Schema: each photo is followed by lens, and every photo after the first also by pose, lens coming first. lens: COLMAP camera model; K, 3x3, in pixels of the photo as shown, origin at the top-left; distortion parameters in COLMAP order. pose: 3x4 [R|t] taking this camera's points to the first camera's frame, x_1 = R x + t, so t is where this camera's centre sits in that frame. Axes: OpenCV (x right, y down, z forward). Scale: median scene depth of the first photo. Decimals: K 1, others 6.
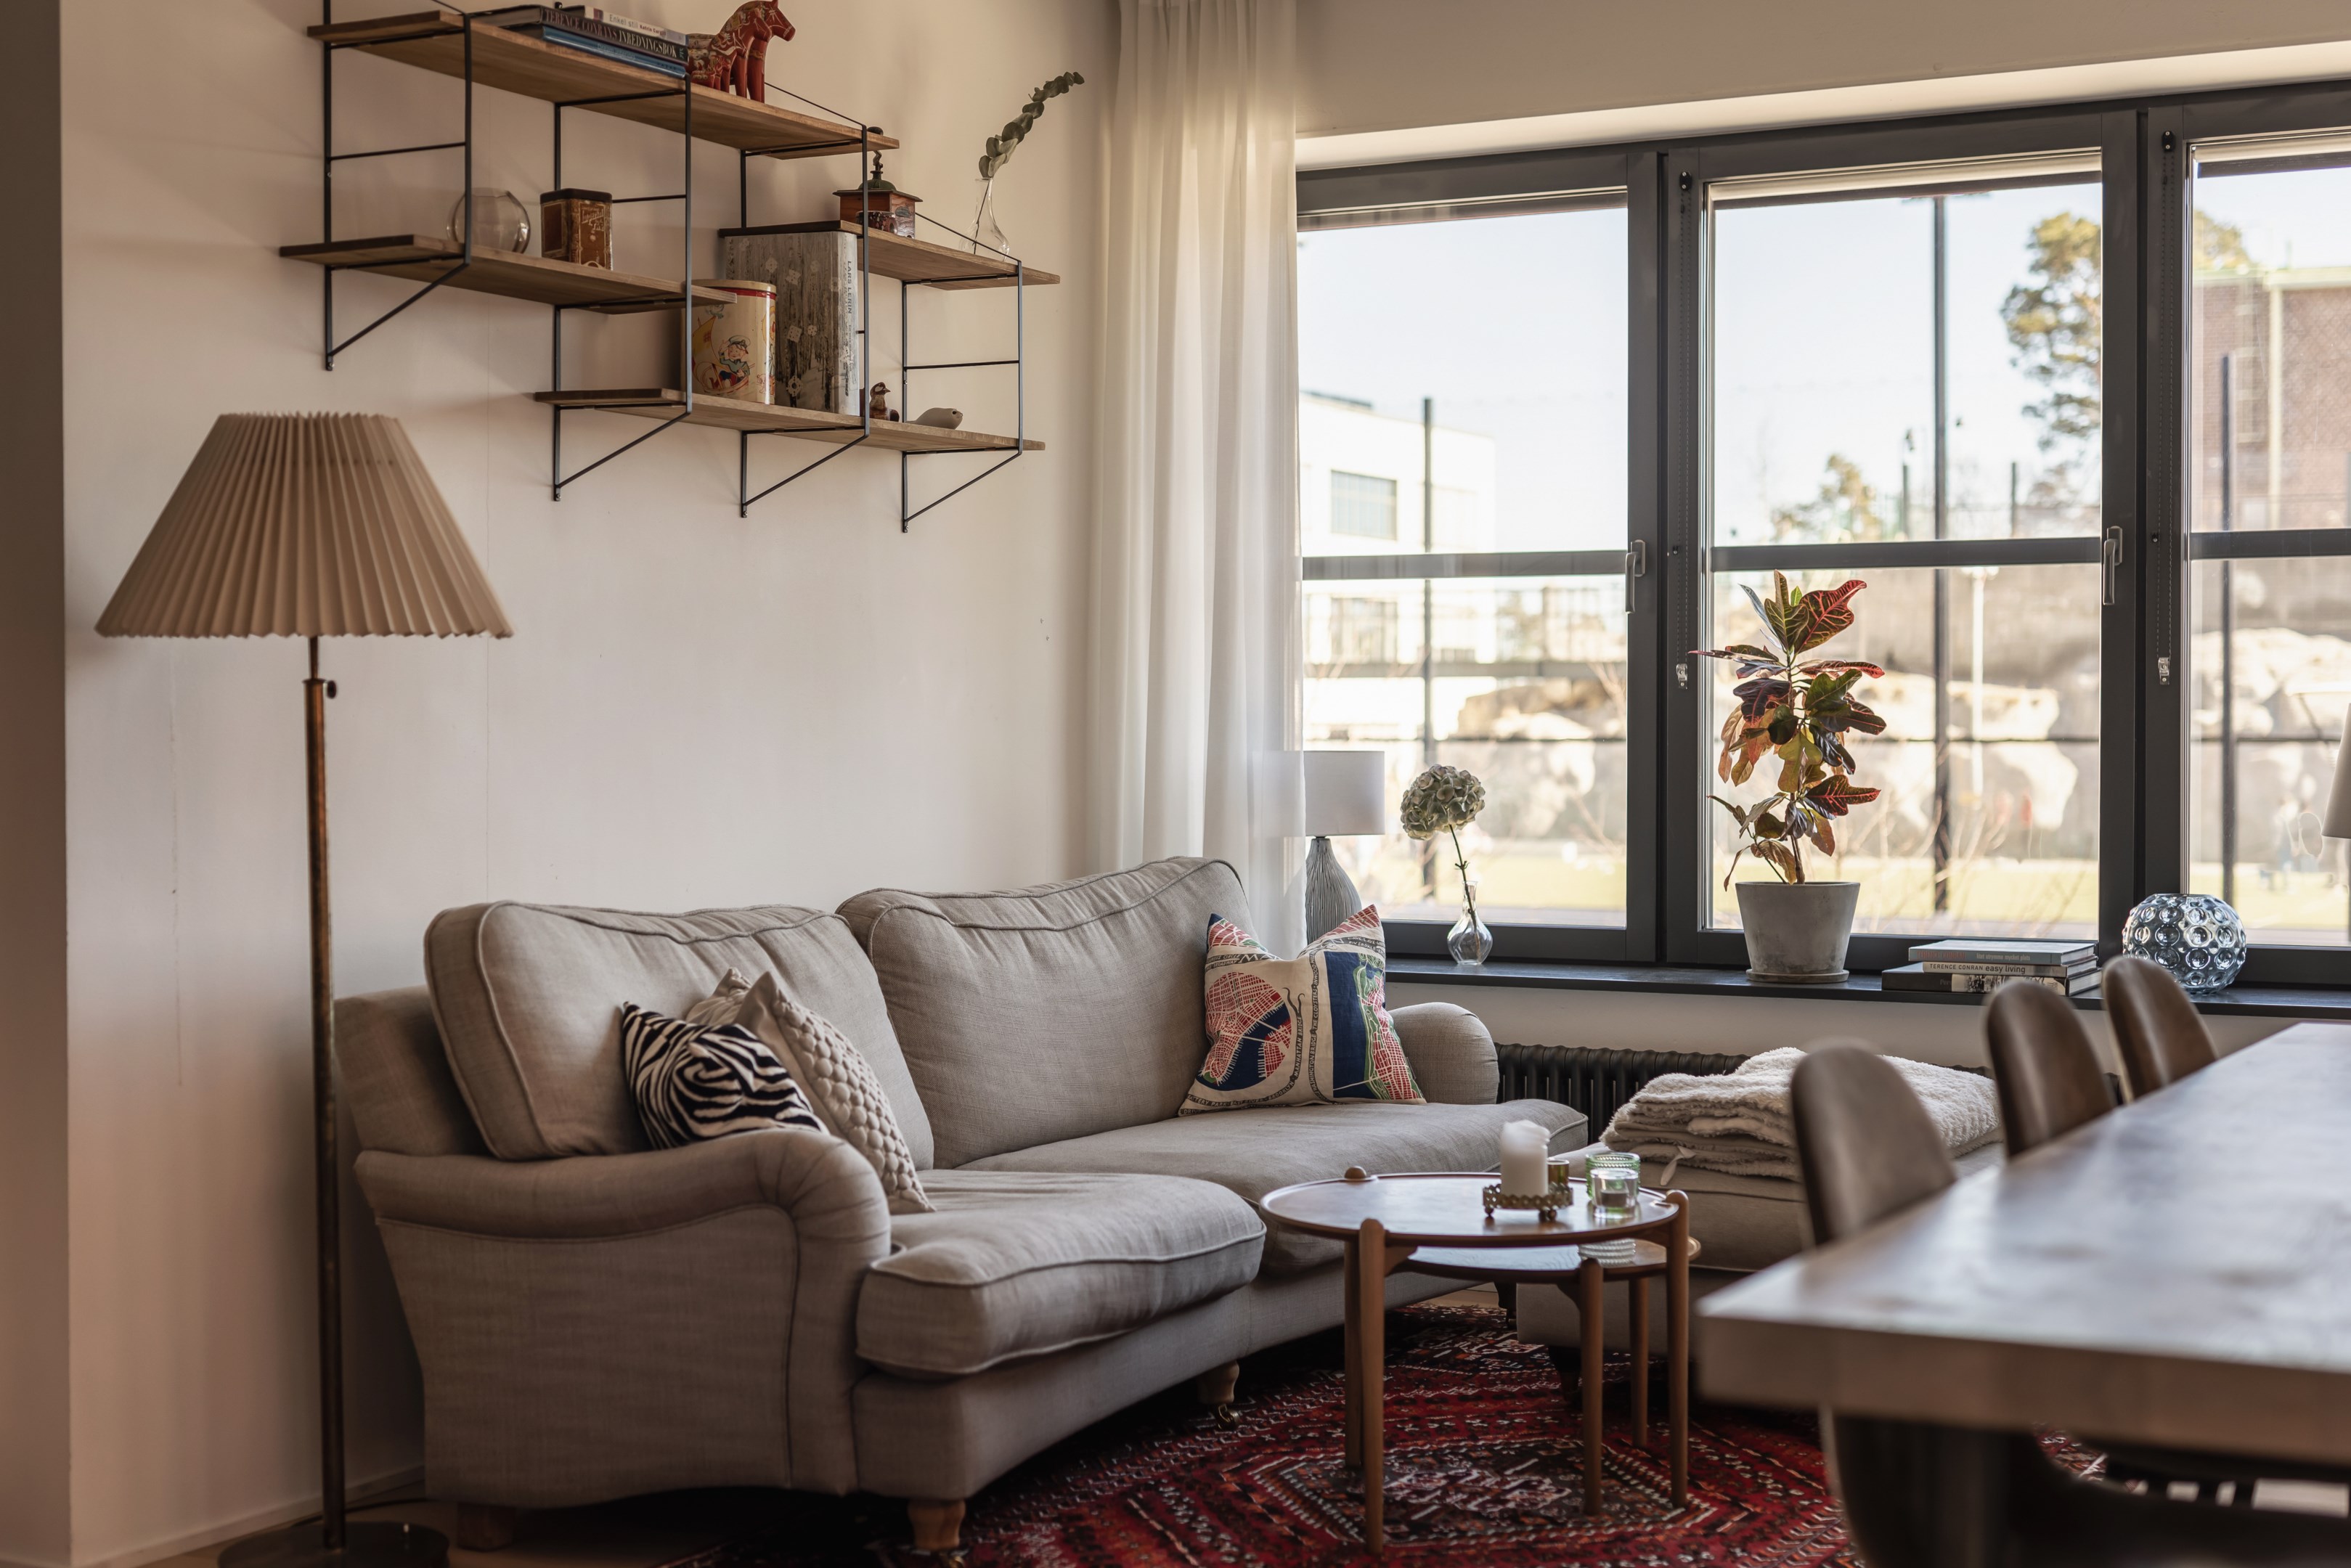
lens RADIAL K [[3263.2, 0, 1175.5], [0, 3263.2, 784.0], [0, 0, 1]] dist [0.009335, 0.009111]
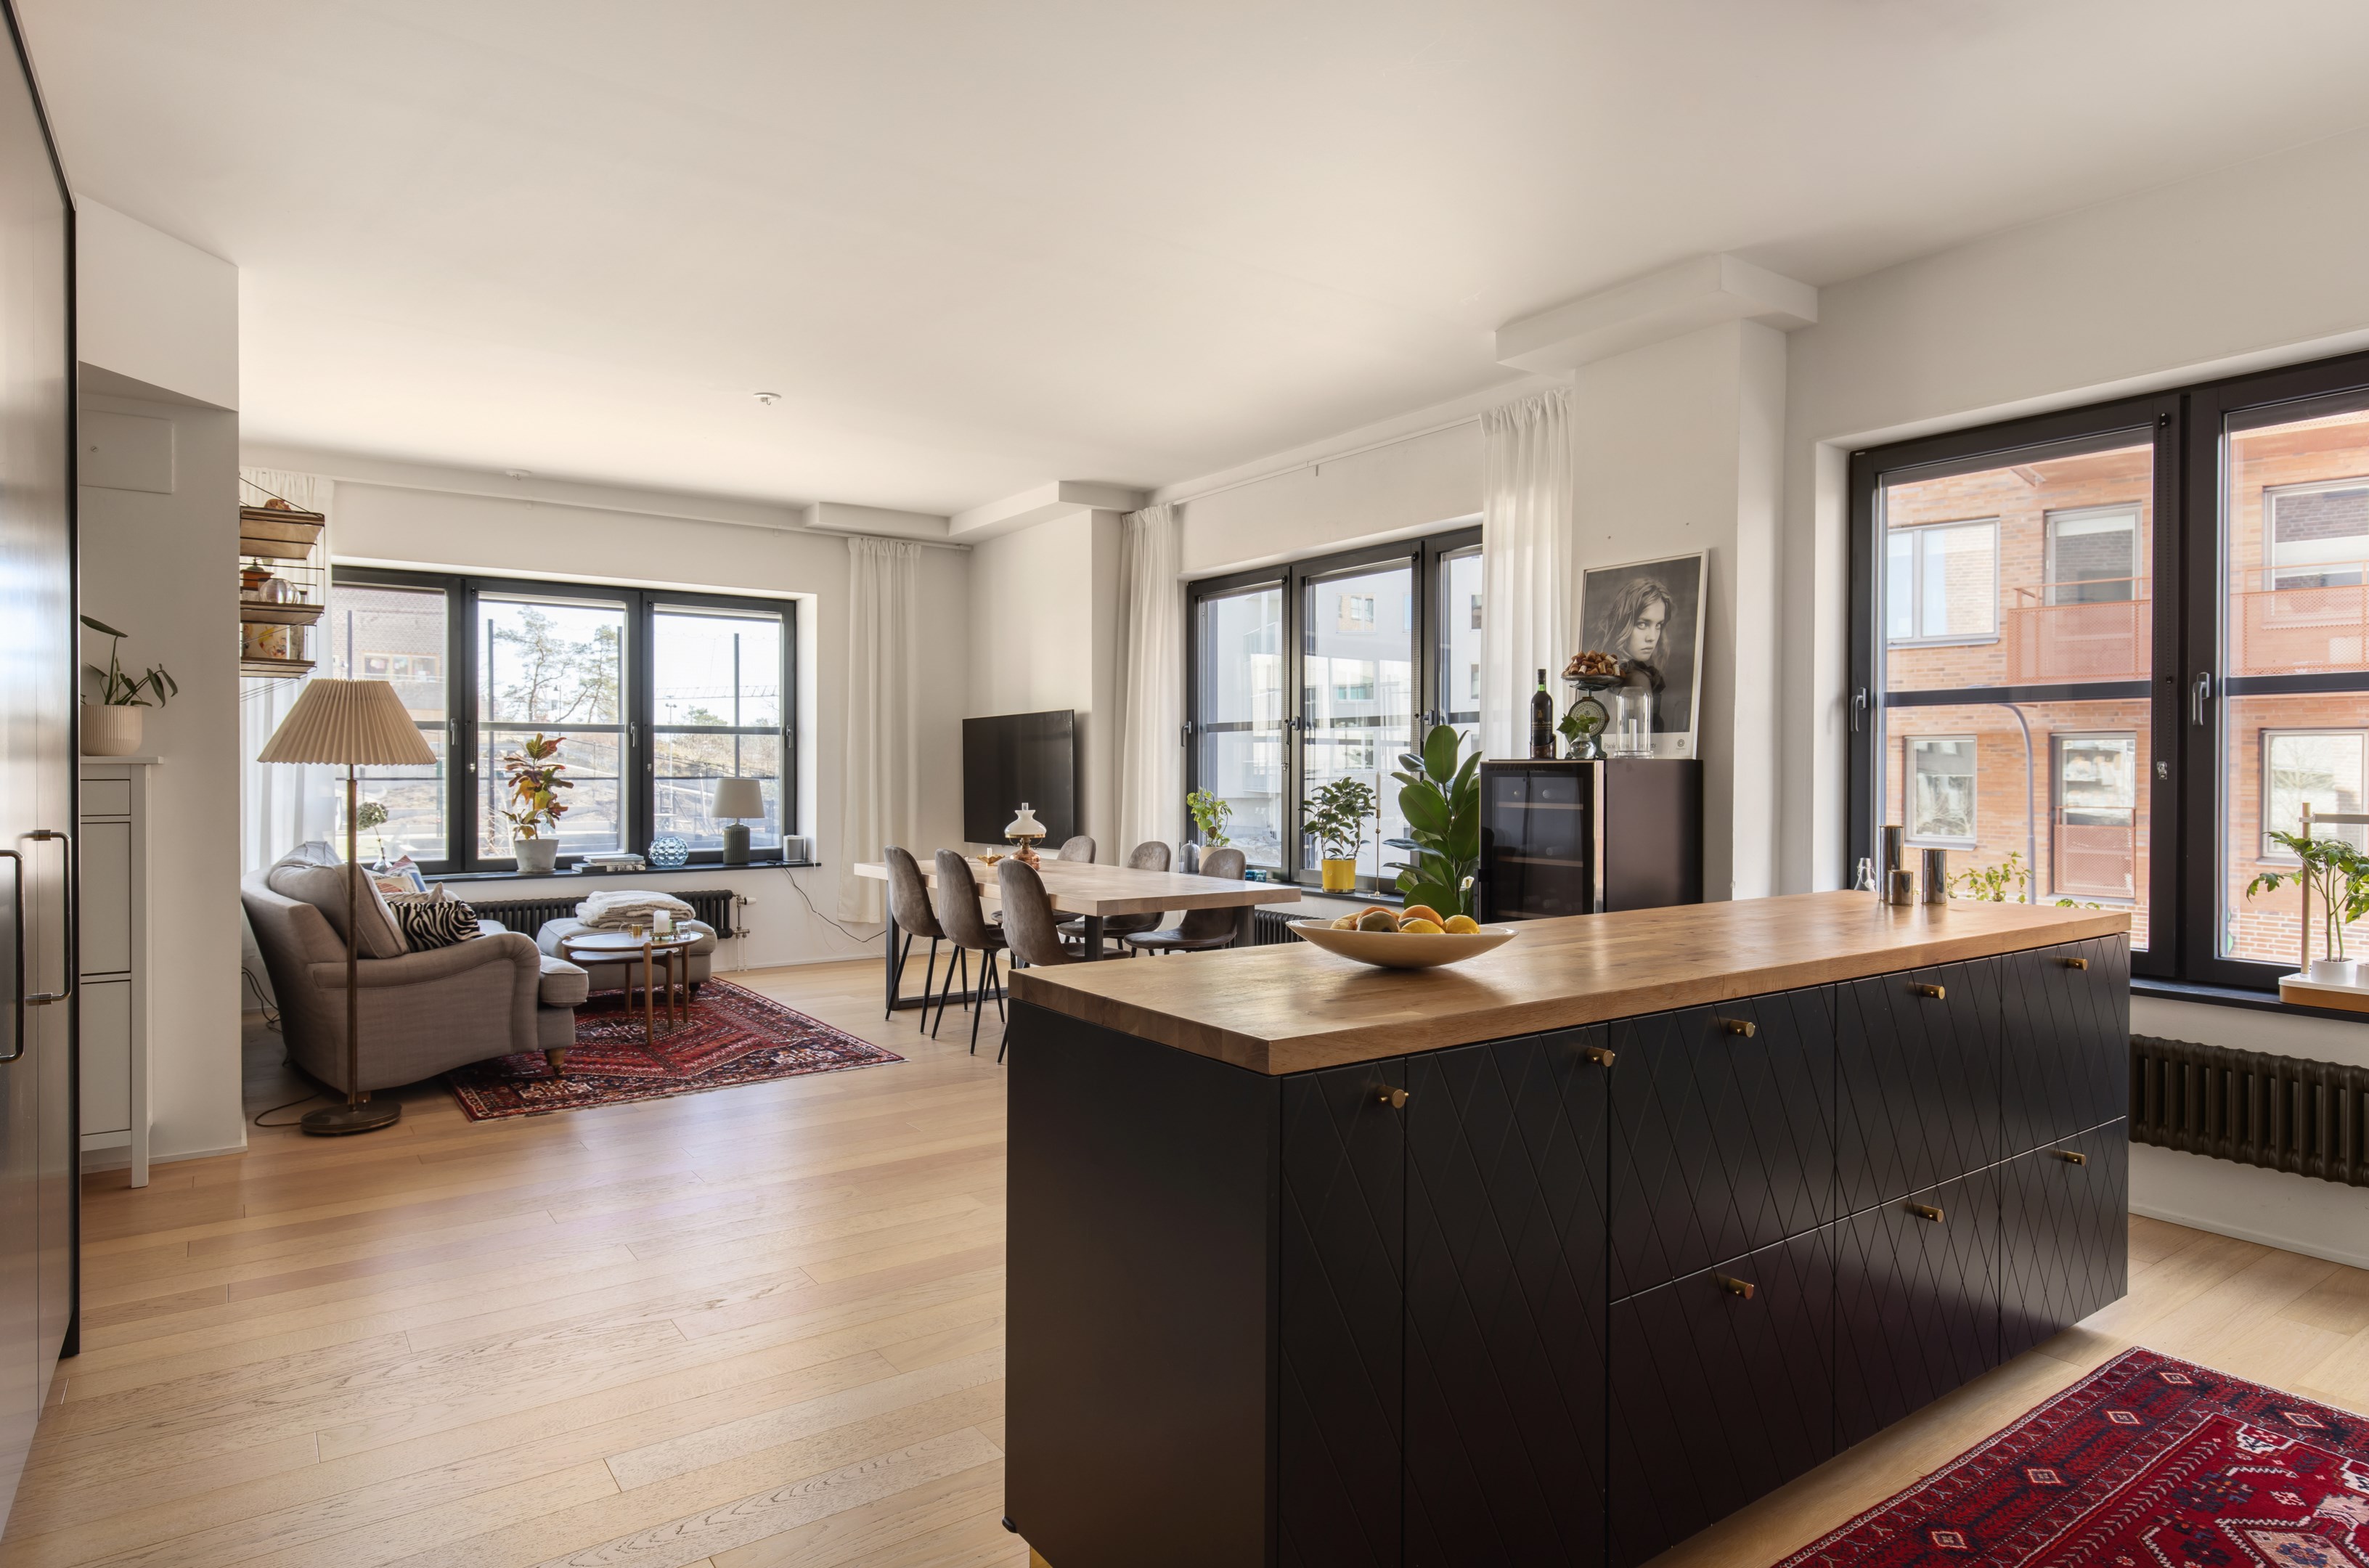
lens RADIAL K [[1334.1, 0, 1180.2], [0, 1334.1, 770.3], [0, 0, 1]] dist [0.003055, 0.001808]
pose [[0.451533, -0.001139, 0.892254, -0.874108], [0.016495, 0.999839, -0.007071, -0.019625], [-0.892102, 0.017910, 0.451479, -0.074899]]
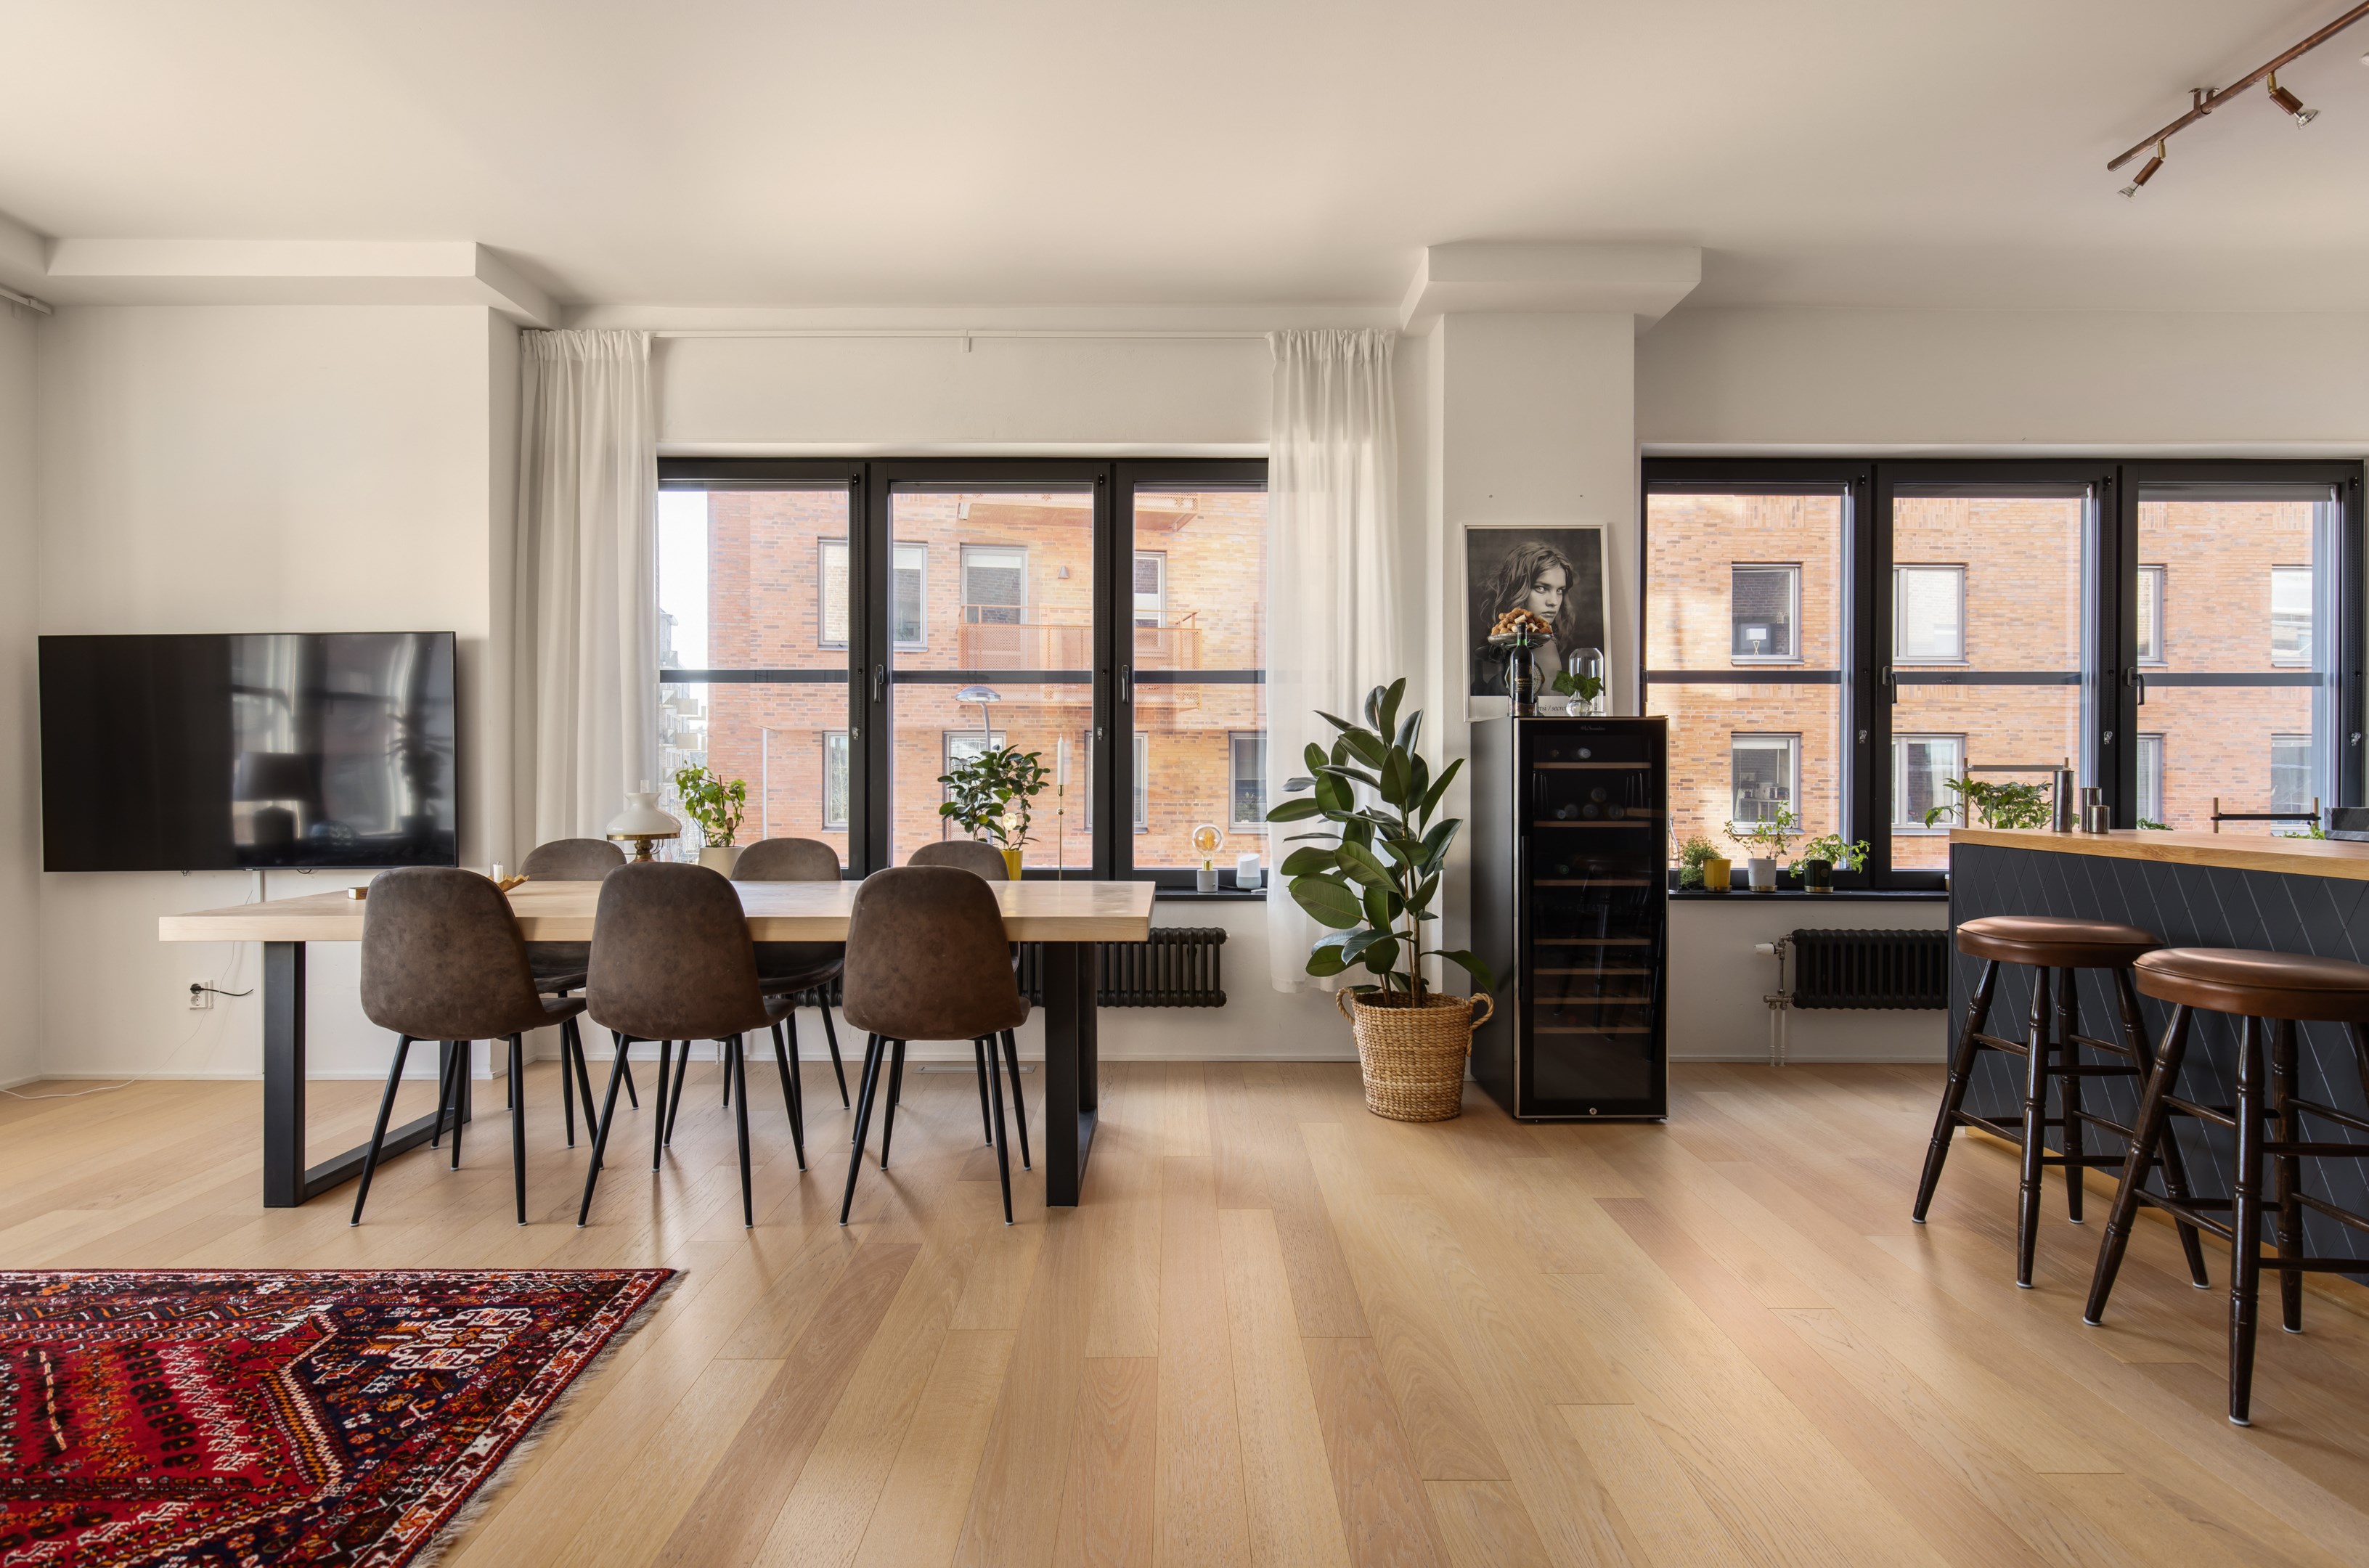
lens RADIAL K [[1271.7, 0, 1183.9], [0, 1271.7, 772.8], [0, 0, 1]] dist [0.000831, 0.000111]
pose [[-0.469832, -0.002891, 0.882751, -0.535684], [0.016153, 0.999799, 0.011872, -0.006461], [-0.882608, 0.019837, -0.469690, 0.782512]]
